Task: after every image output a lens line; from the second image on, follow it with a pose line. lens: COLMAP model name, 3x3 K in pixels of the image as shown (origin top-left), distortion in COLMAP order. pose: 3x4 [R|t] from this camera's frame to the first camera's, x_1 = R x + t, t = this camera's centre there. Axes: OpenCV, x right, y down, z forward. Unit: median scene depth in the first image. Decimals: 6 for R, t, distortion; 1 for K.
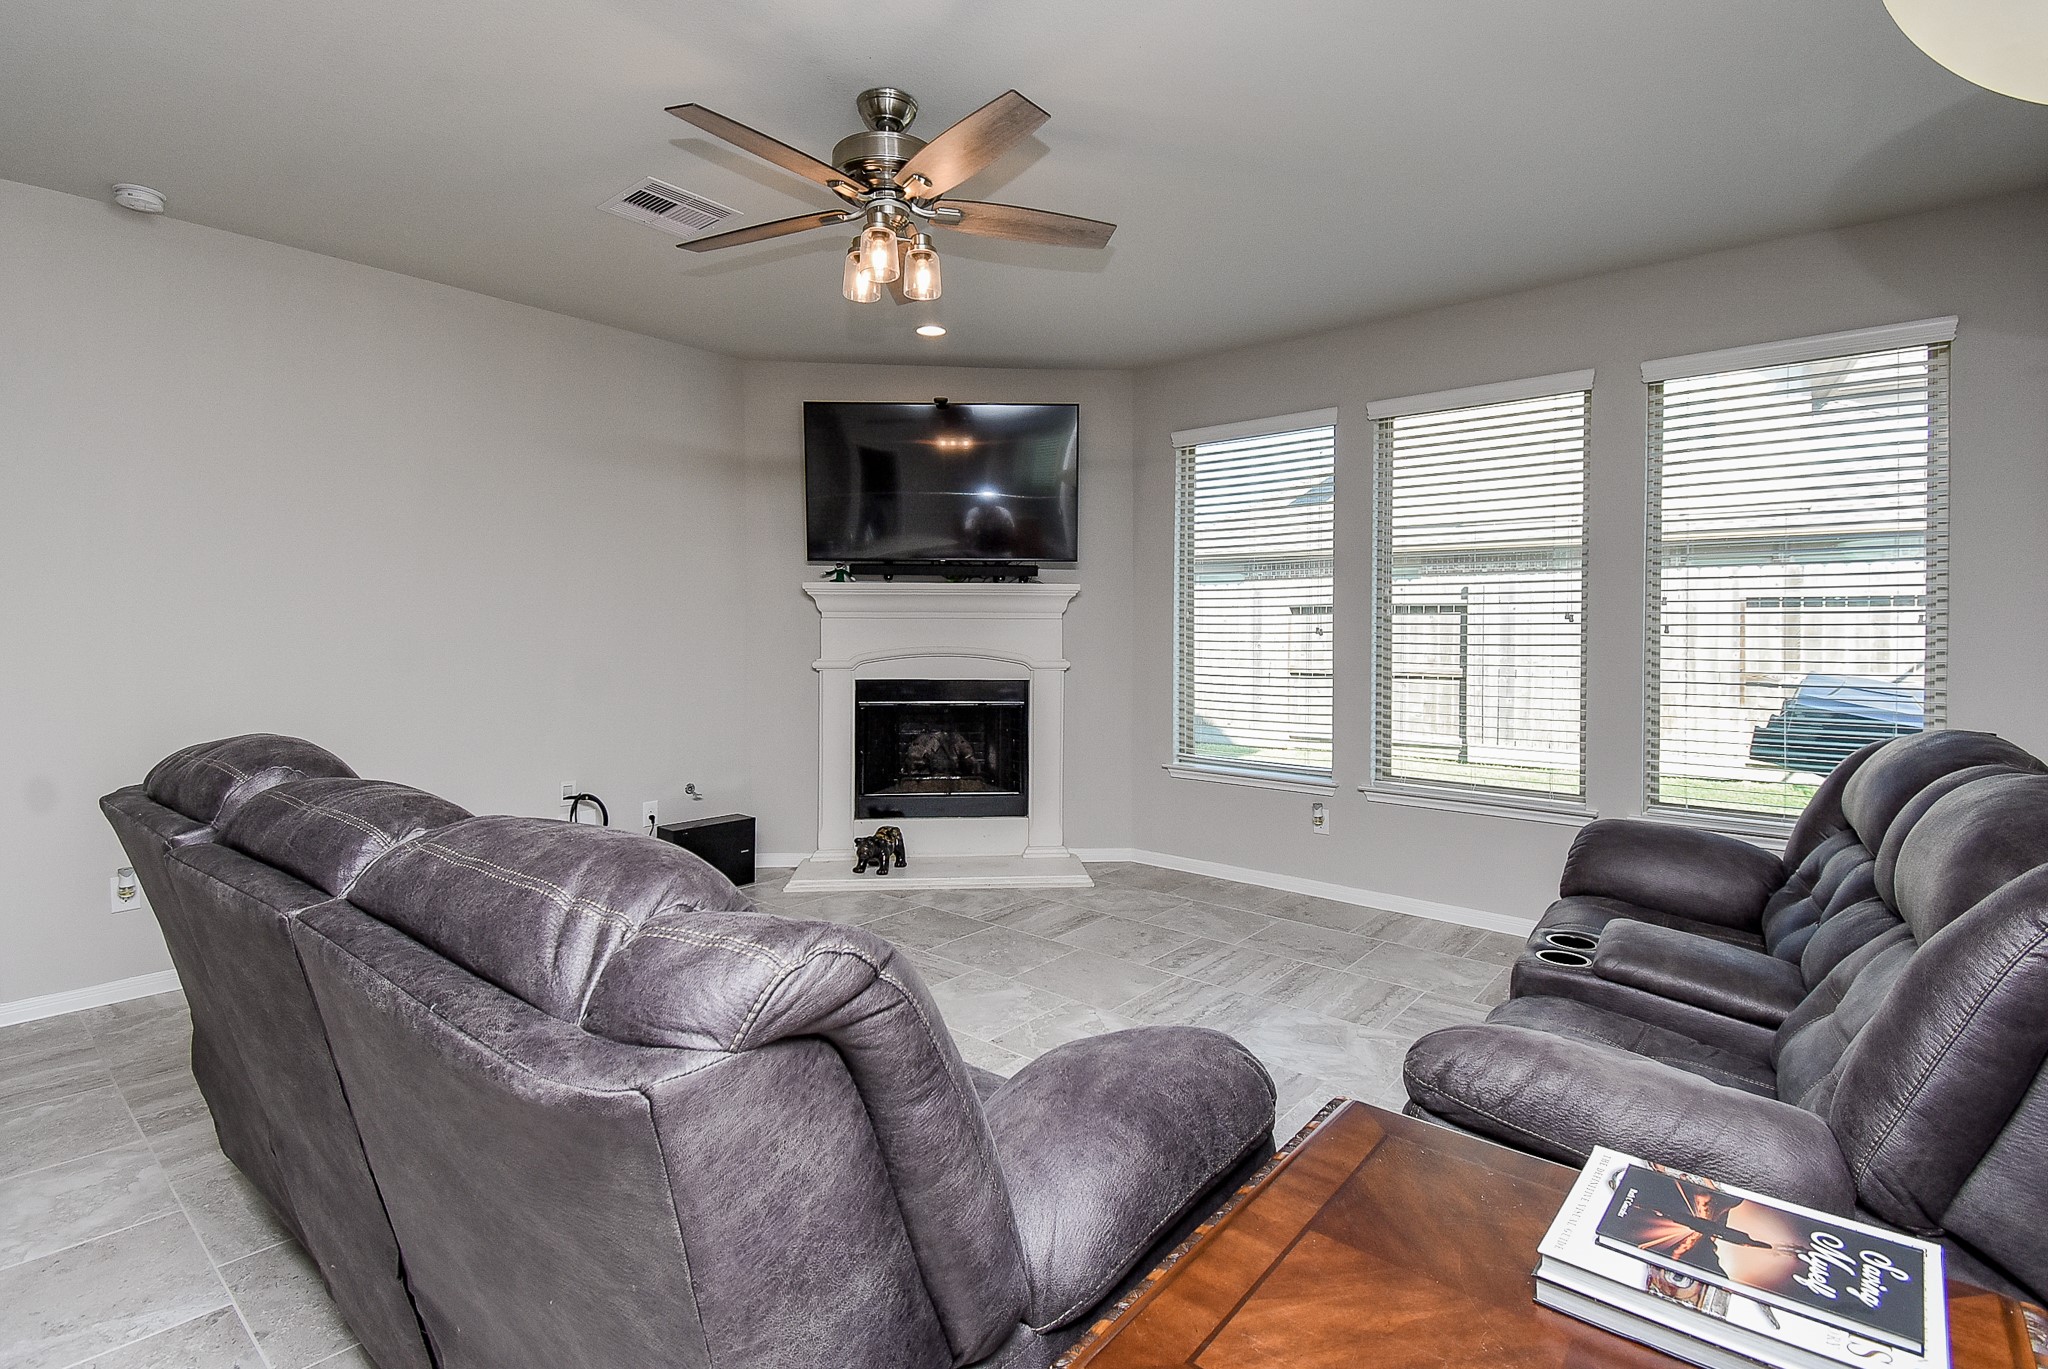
lens RADIAL K [[973.1, 0, 1004.0], [0, 973.1, 662.9], [0, 0, 1]] dist [0.003451, 0.000387]
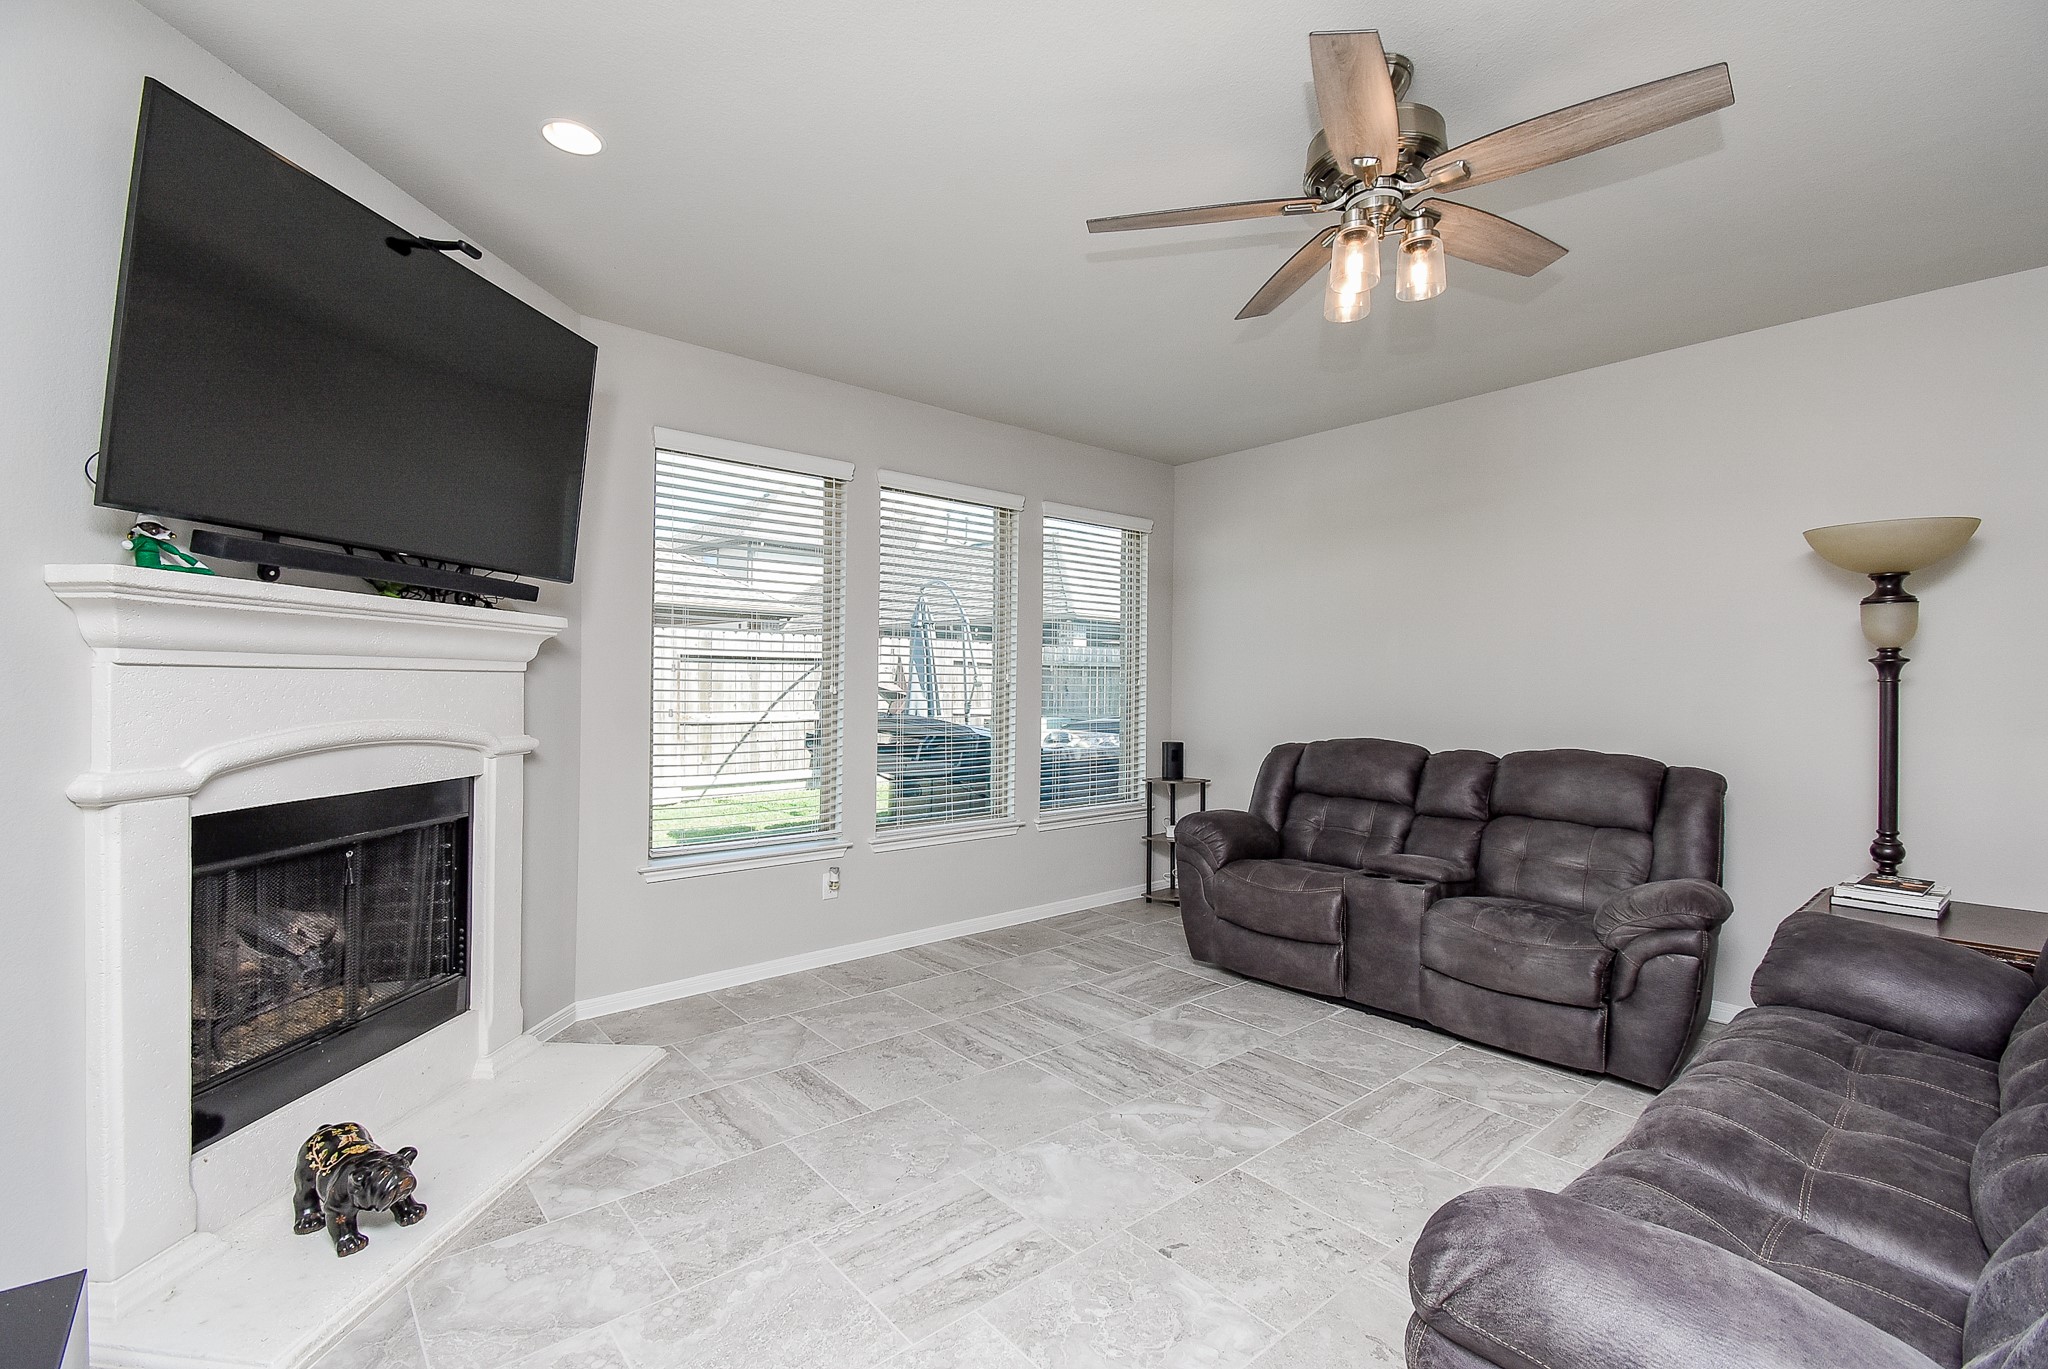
lens RADIAL K [[904.6, 0, 1031.6], [0, 904.6, 688.6], [0, 0, 1]] dist [0.008605, -0.006034]
pose [[0.142313, -0.010535, 0.989766, -0.513261], [0.026346, 0.999629, 0.006852, -0.032477], [-0.989471, 0.025101, 0.142538, 0.645729]]
